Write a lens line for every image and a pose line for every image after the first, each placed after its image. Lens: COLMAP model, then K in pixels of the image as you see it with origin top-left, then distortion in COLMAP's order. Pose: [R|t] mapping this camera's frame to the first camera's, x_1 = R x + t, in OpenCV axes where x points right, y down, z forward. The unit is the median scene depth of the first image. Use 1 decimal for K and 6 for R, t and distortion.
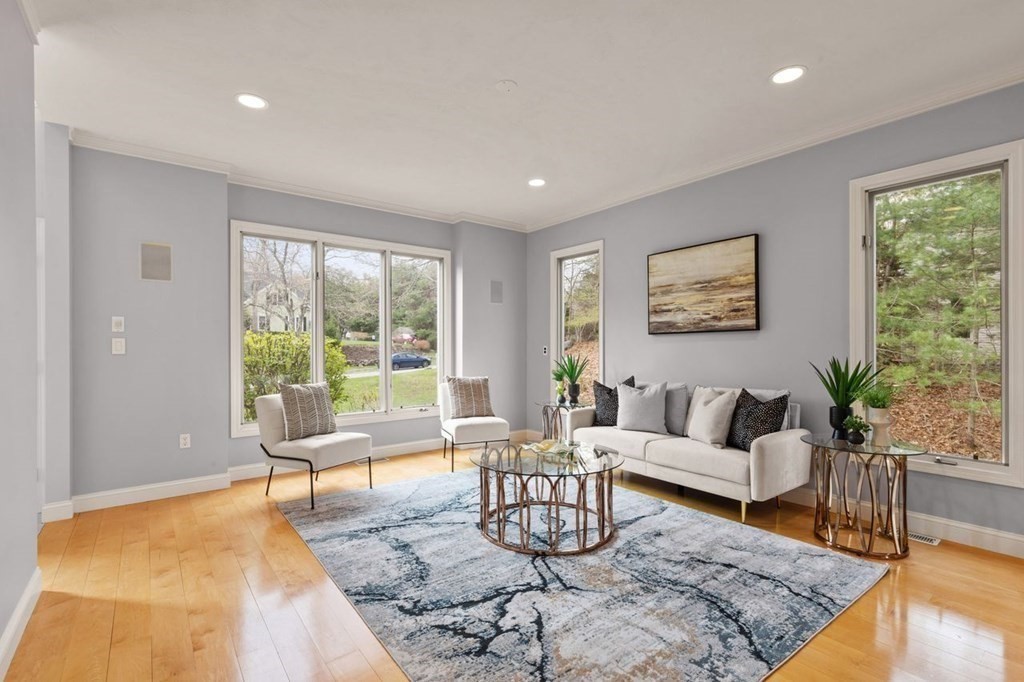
lens RADIAL K [[467.5, 0, 506.2], [0, 467.5, 345.7], [0, 0, 1]] dist [0.003113, 0.000690]
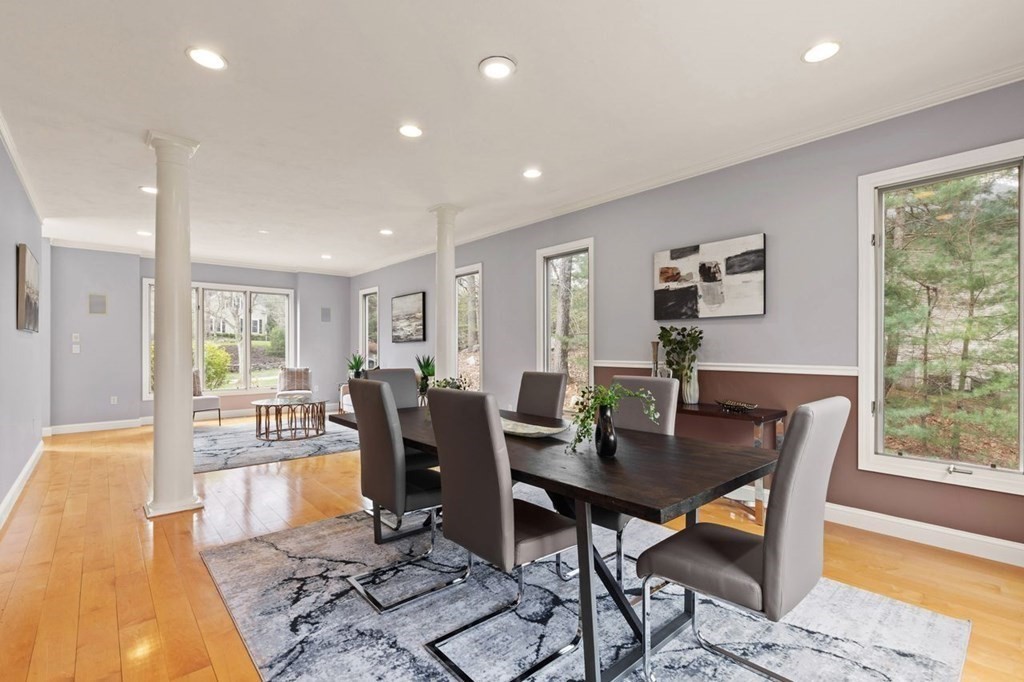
lens RADIAL K [[467.5, 0, 511.1], [0, 467.5, 346.7], [0, 0, 1]] dist [0.003113, 0.000690]
pose [[0.997853, 0.001023, 0.065492, 0.791946], [-0.000718, 0.999989, -0.004685, -0.001376], [-0.065496, 0.004628, 0.997842, -0.993058]]
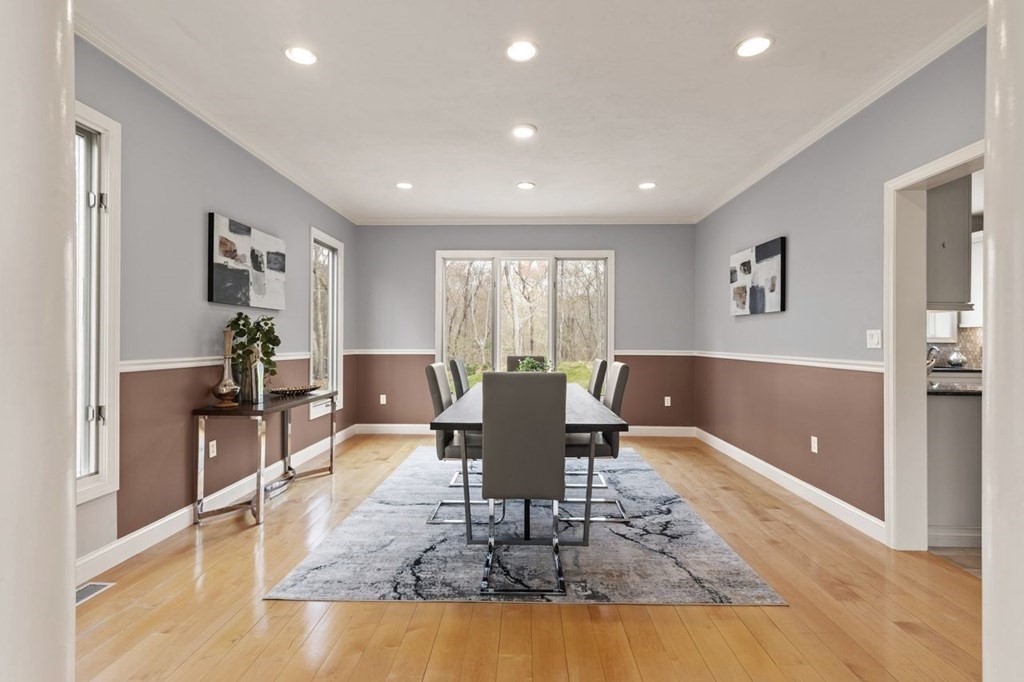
lens RADIAL K [[467.5, 0, 508.7], [0, 467.5, 340.9], [0, 0, 1]] dist [0.003113, 0.000690]
pose [[-0.769568, -0.000954, 0.638564, 0.232595], [-0.001495, 0.999999, -0.000308, -0.000328], [-0.638563, -0.001192, -0.769569, 0.476104]]
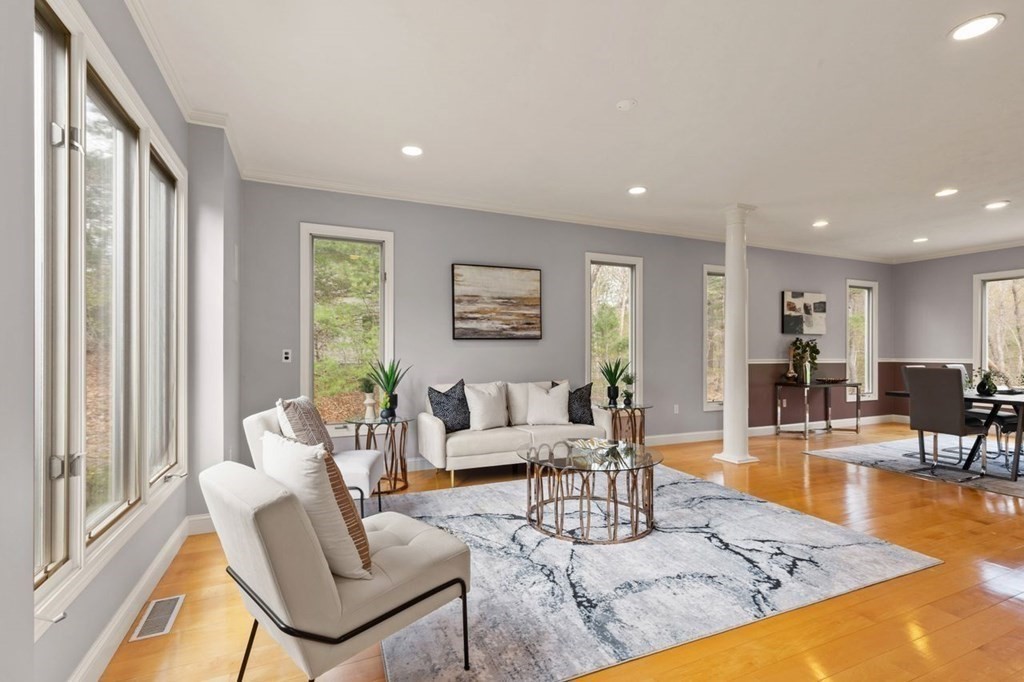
lens RADIAL K [[467.5, 0, 503.3], [0, 467.5, 346.3], [0, 0, 1]] dist [0.003113, 0.000690]
pose [[0.237324, 0.013020, 0.971343, -0.854128], [-0.003375, 0.999915, -0.012578, 0.005582], [-0.971425, -0.000293, 0.237348, 0.797818]]
